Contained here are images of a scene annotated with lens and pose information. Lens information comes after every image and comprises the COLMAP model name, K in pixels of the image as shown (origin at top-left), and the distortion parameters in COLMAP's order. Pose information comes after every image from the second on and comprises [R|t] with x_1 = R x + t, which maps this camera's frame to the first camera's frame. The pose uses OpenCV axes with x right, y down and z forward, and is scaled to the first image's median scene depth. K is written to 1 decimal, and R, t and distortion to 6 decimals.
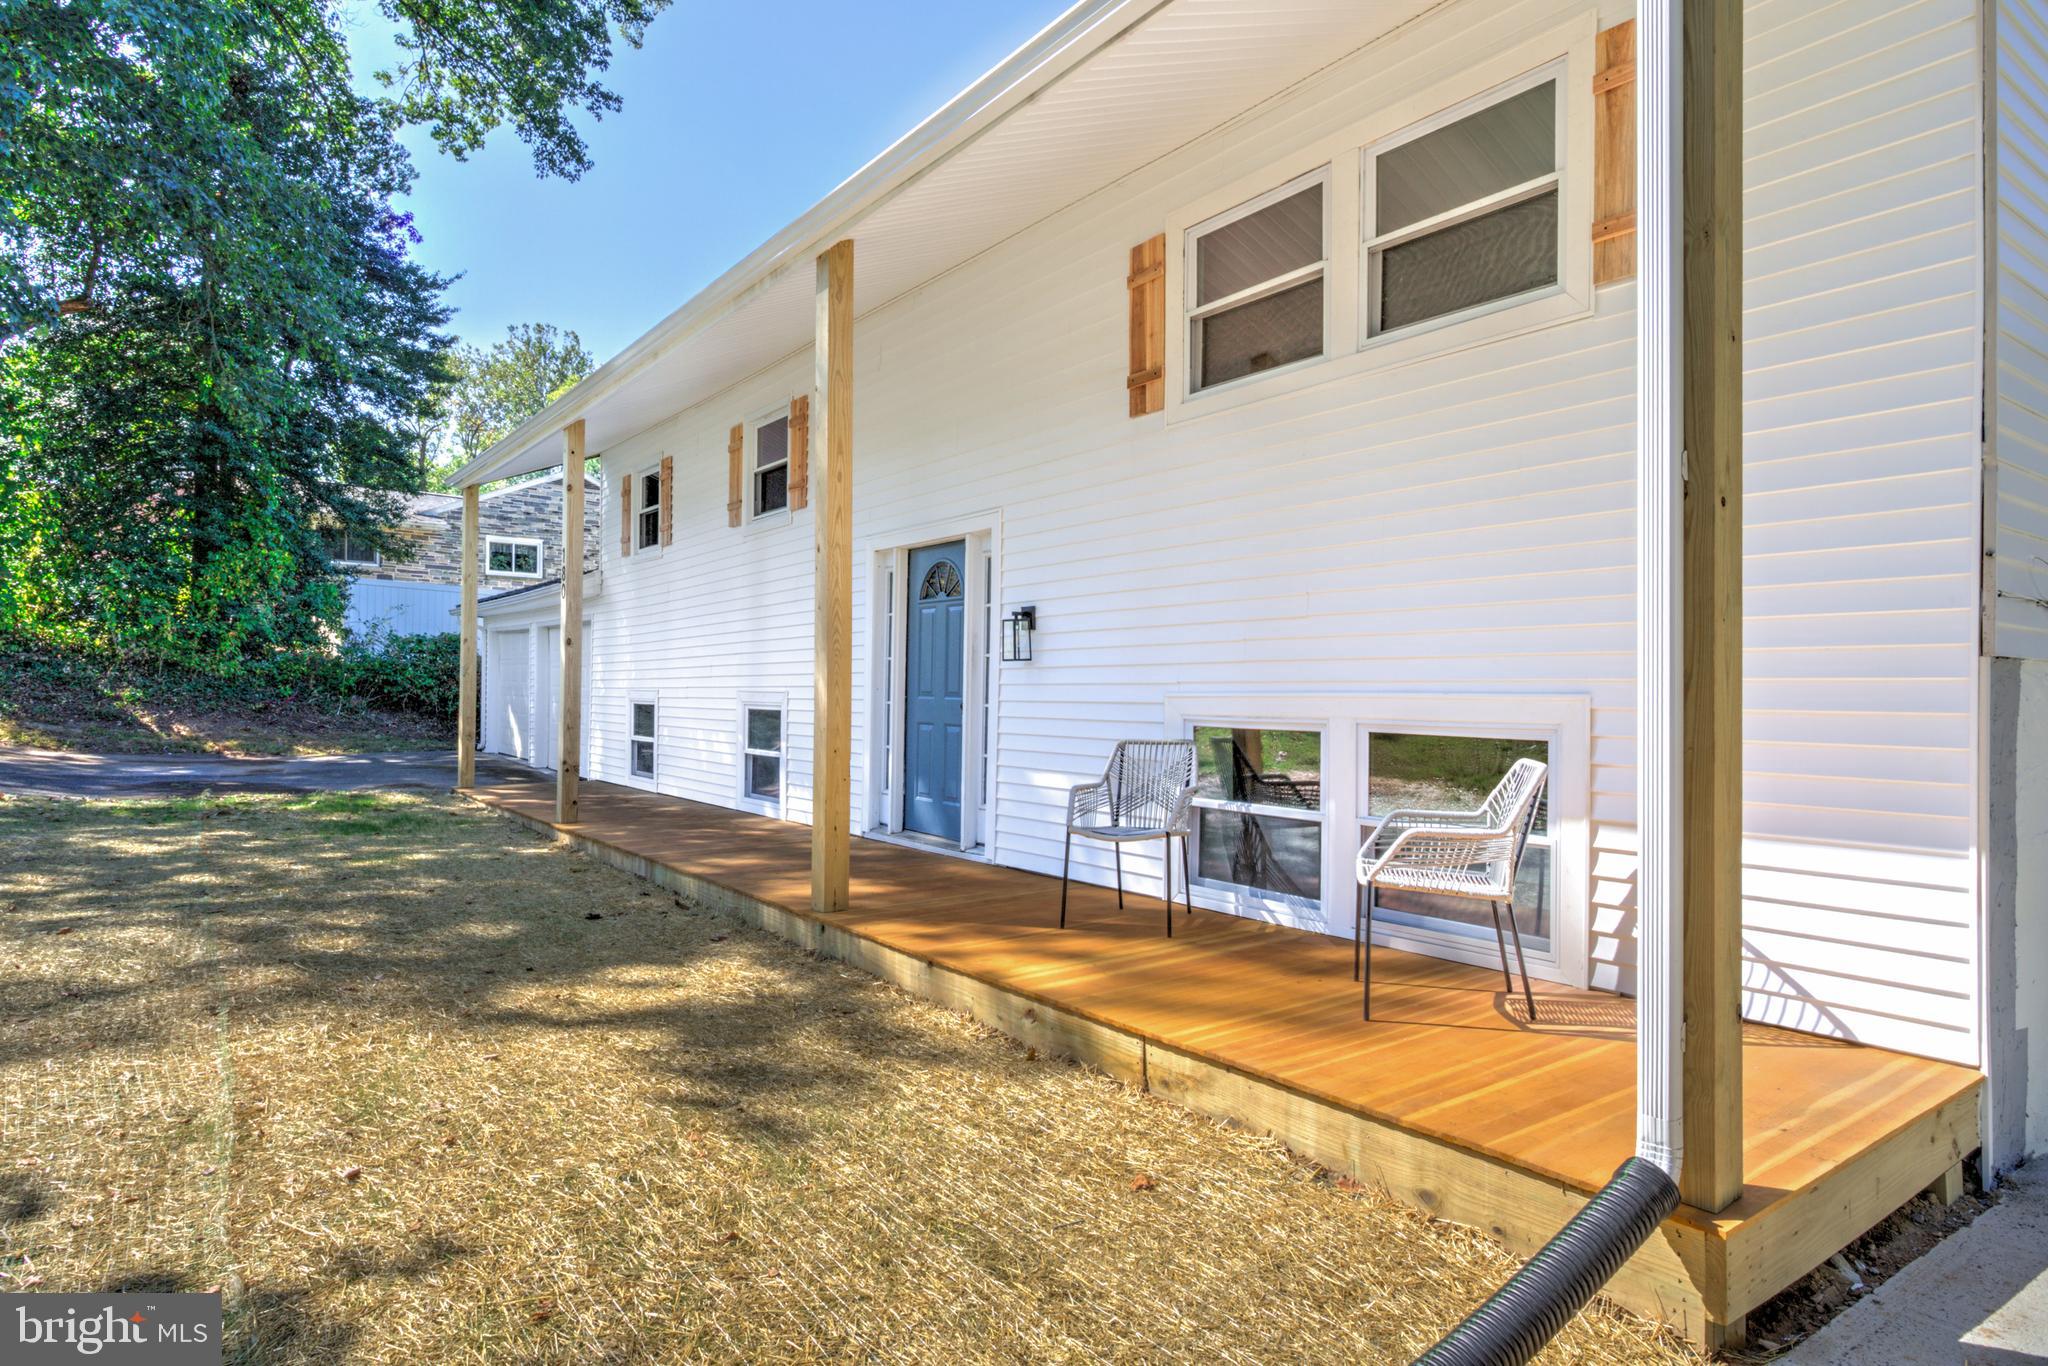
lens RADIAL K [[1163.7, 0, 1027.6], [0, 1163.7, 676.4], [0, 0, 1]] dist [-0.002722, -0.000298]
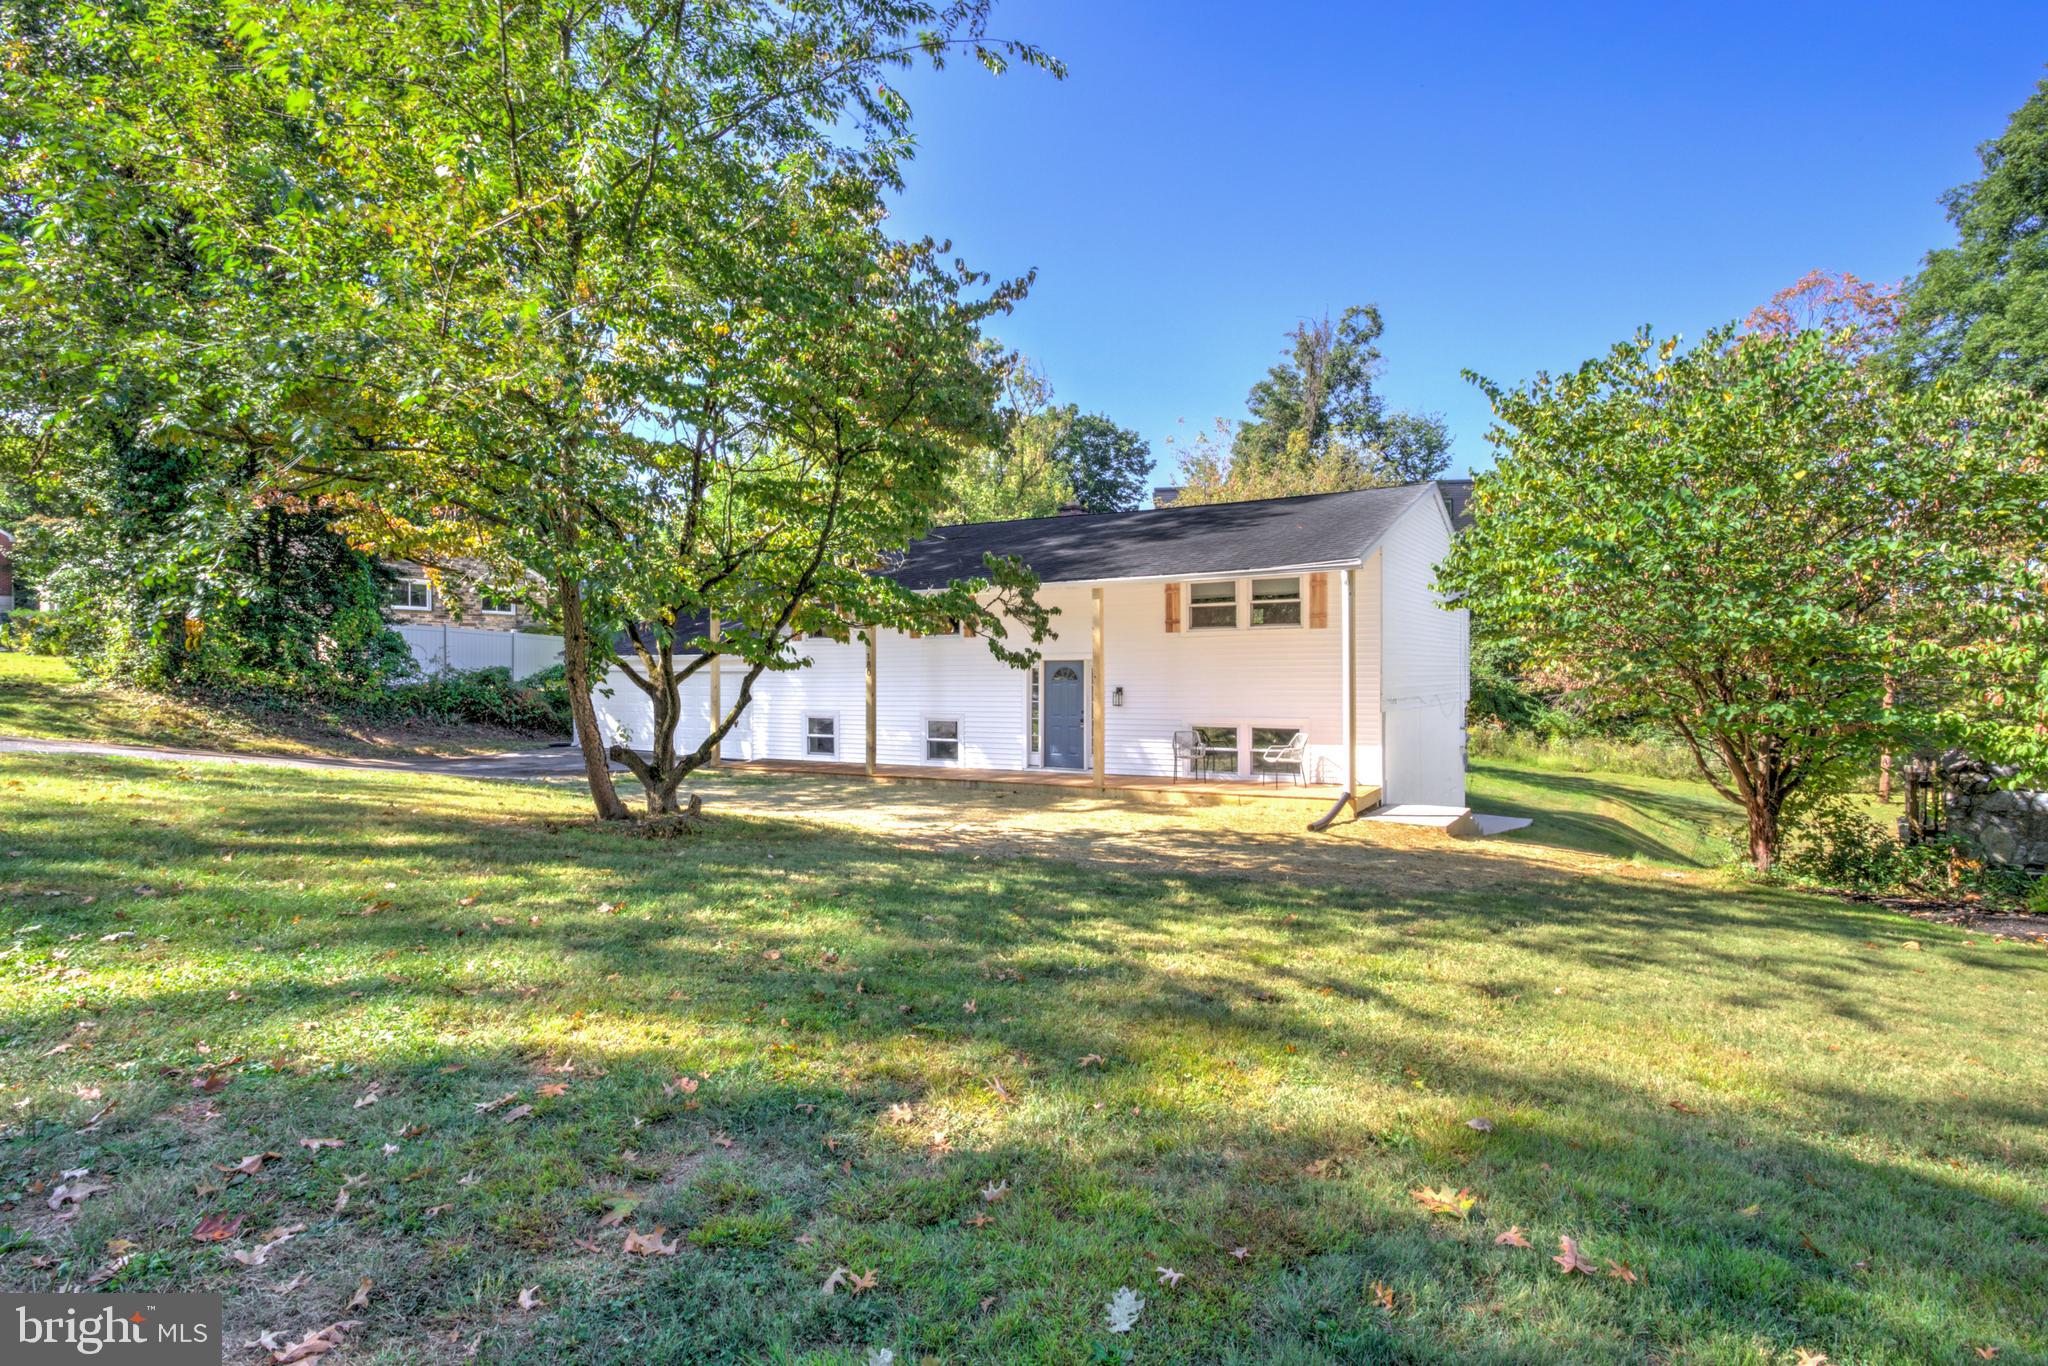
lens RADIAL K [[1031.9, 0, 1026.1], [0, 1031.9, 684.6], [0, 0, 1]] dist [-0.003741, -0.000591]
pose [[0.922593, -0.018793, 0.385317, -0.862085], [0.008824, 0.999579, 0.027625, -0.098914], [-0.385674, -0.022086, 0.922371, -0.943400]]
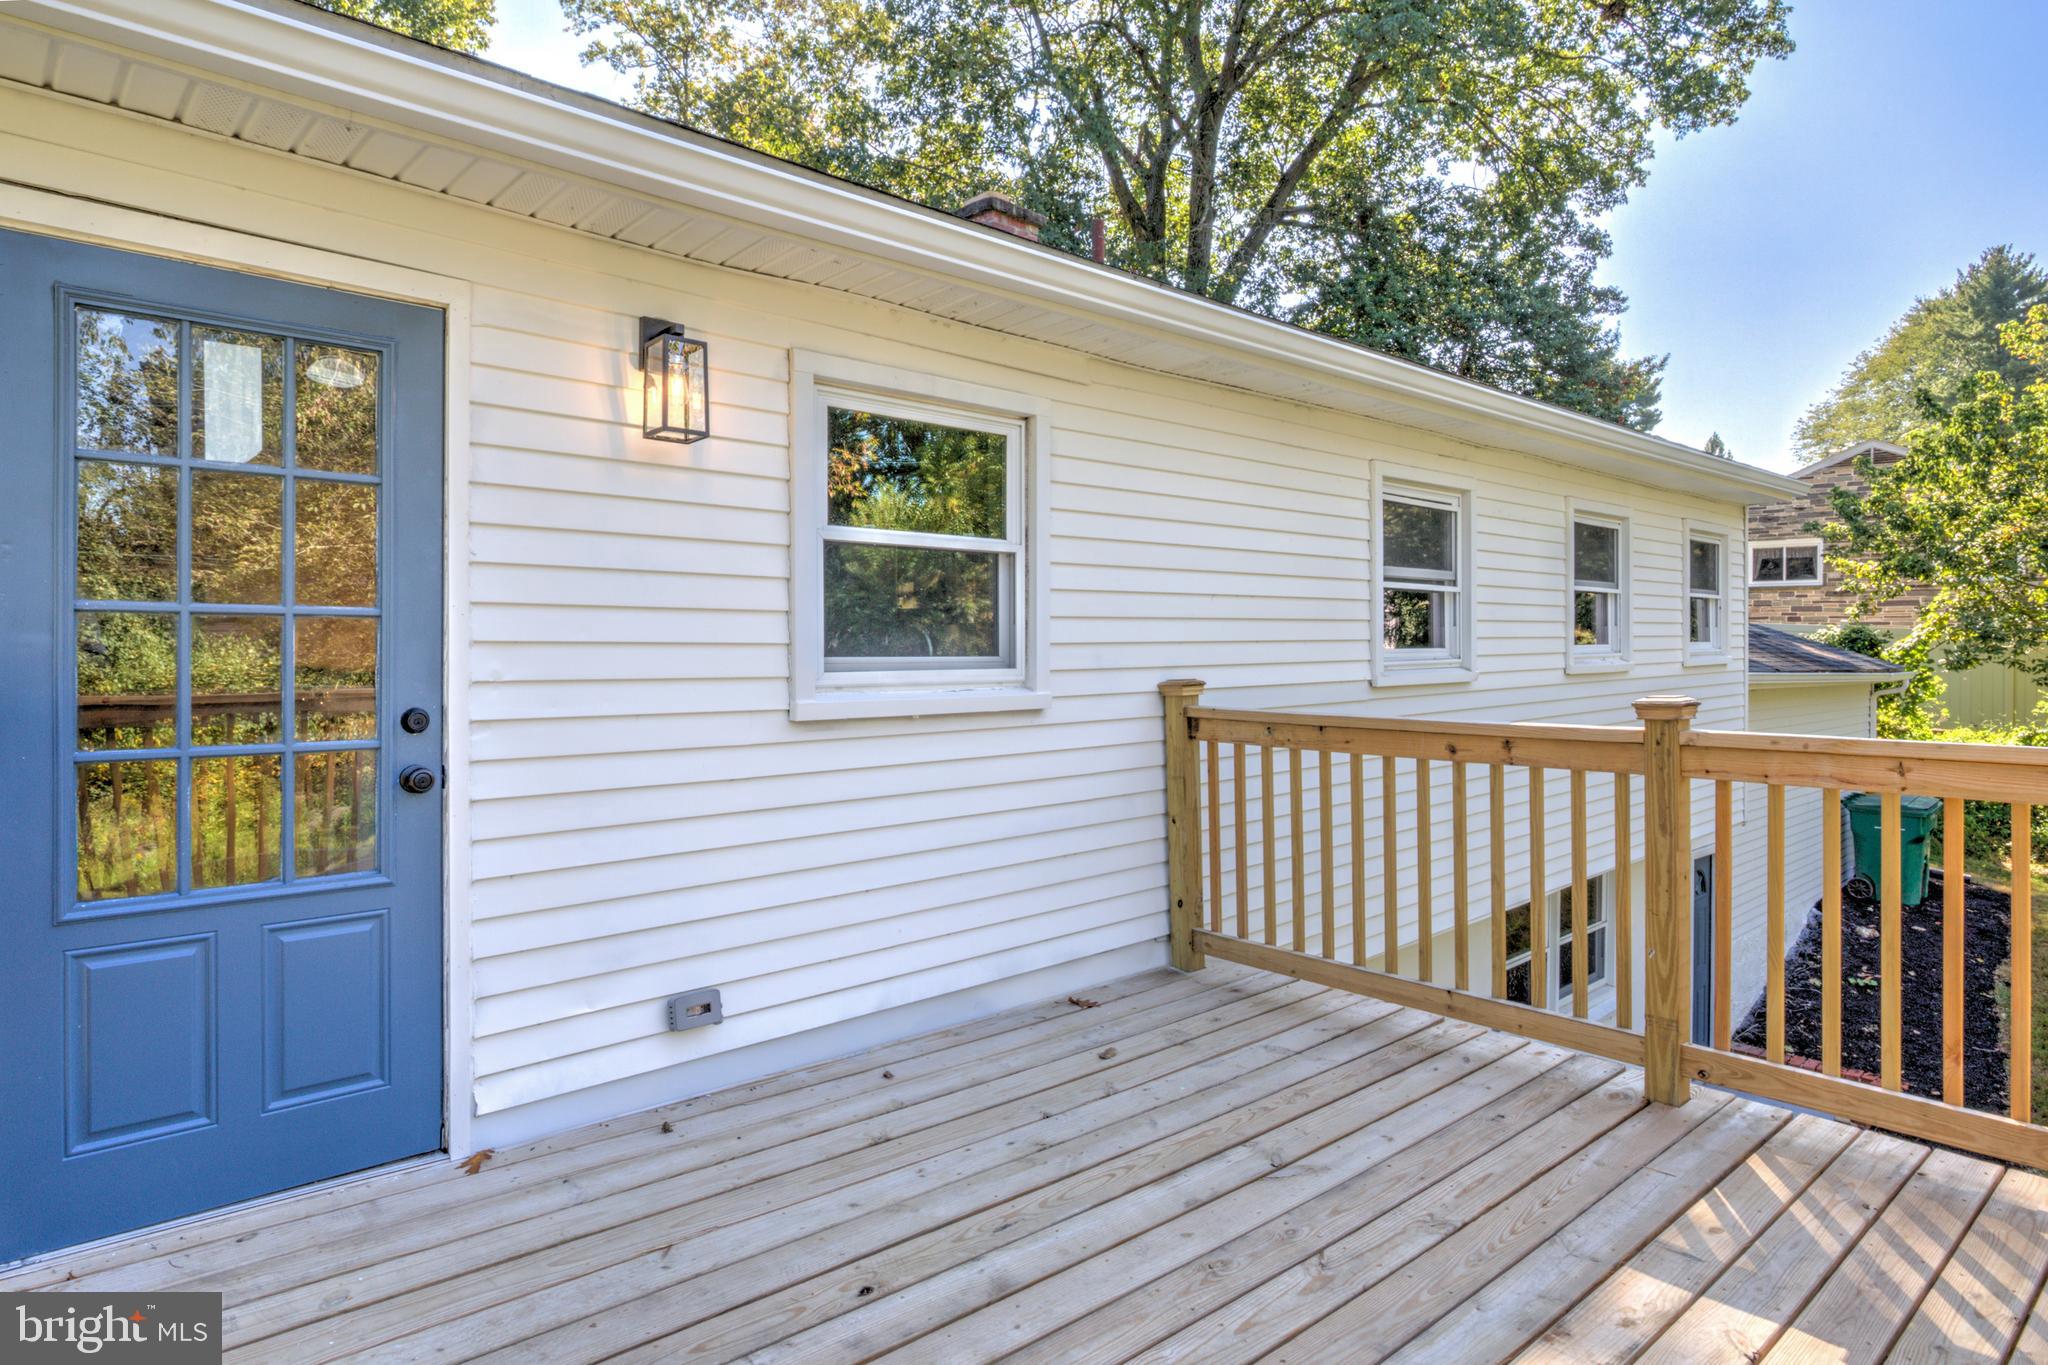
lens RADIAL K [[1163.7, 0, 1023.1], [0, 1163.7, 669.4], [0, 0, 1]] dist [-0.002722, -0.000298]
pose [[0.094525, 0.011692, -0.995454, 0.382609], [0.009462, 0.999875, 0.012642, -0.046465], [0.995478, -0.010614, 0.094402, 0.415961]]
